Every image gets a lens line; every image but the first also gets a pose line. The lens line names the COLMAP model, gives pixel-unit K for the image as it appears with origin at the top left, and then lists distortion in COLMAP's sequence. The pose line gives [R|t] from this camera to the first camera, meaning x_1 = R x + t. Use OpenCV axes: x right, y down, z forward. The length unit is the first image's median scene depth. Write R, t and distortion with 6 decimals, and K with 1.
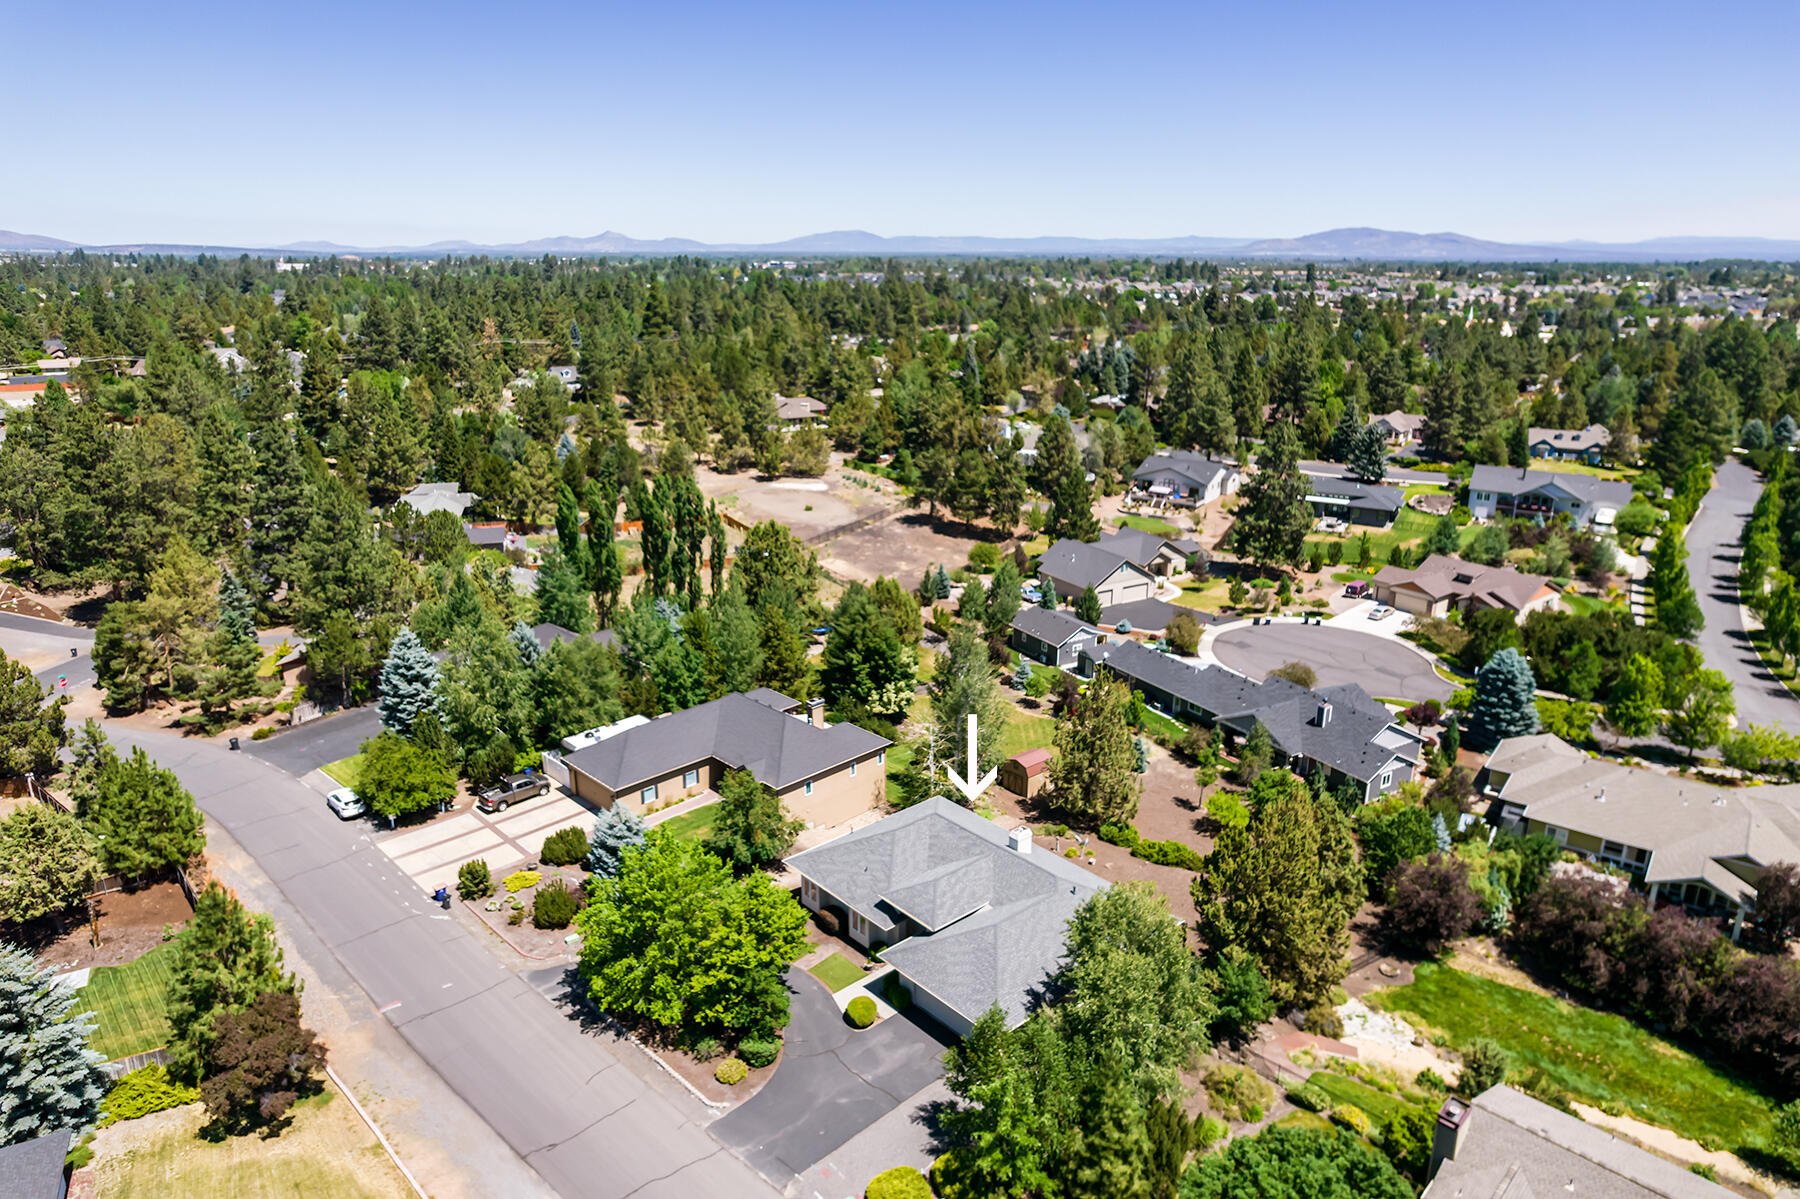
lens RADIAL K [[1138.0, 0, 900.0], [0, 1138.0, 599.5], [0, 0, 1]] dist [-0.034018, -0.000288]
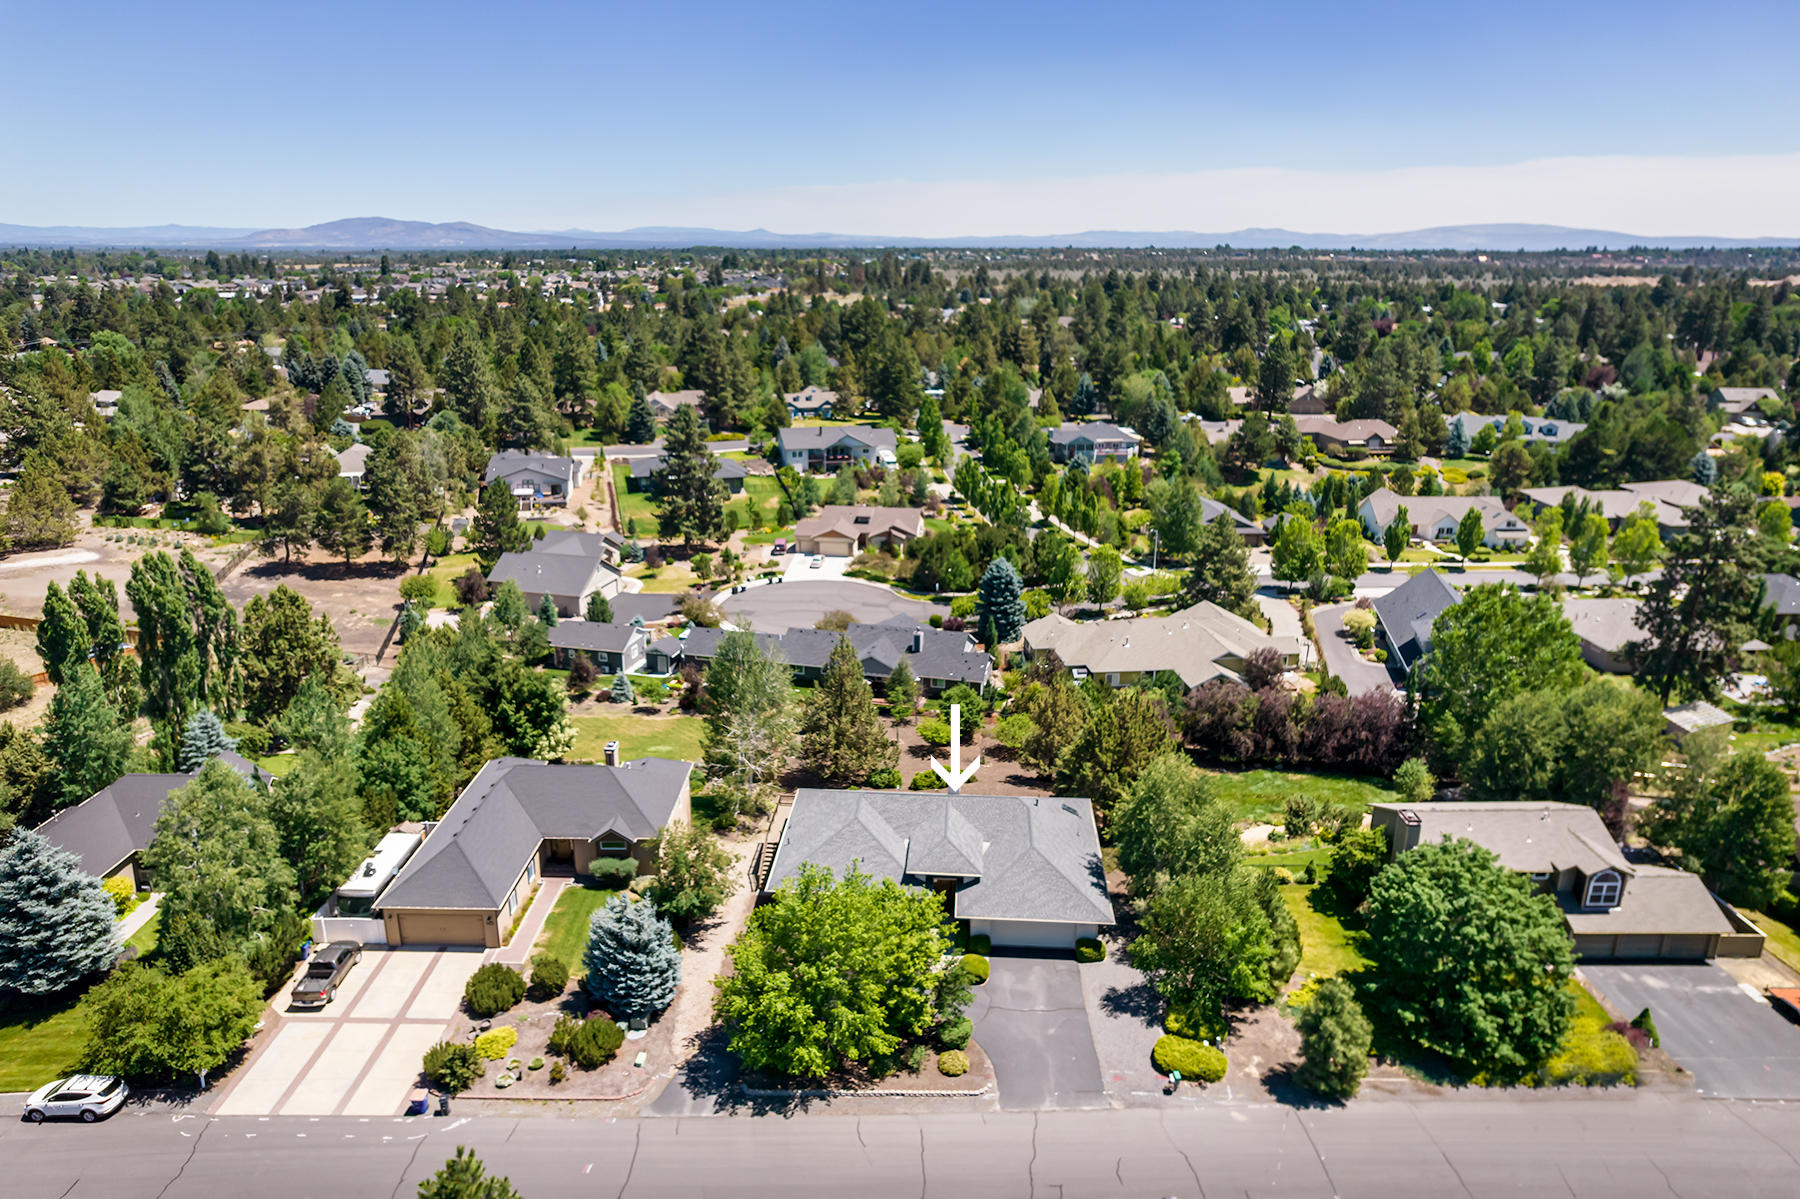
lens RADIAL K [[1146.1, 0, 900.0], [0, 1146.1, 599.5], [0, 0, 1]] dist [-0.001889, 0.000572]
pose [[0.707836, -0.212005, 0.673812, -0.309385], [0.208856, 0.974062, 0.087072, -0.034453], [-0.674795, 0.079097, 0.733755, 0.095573]]
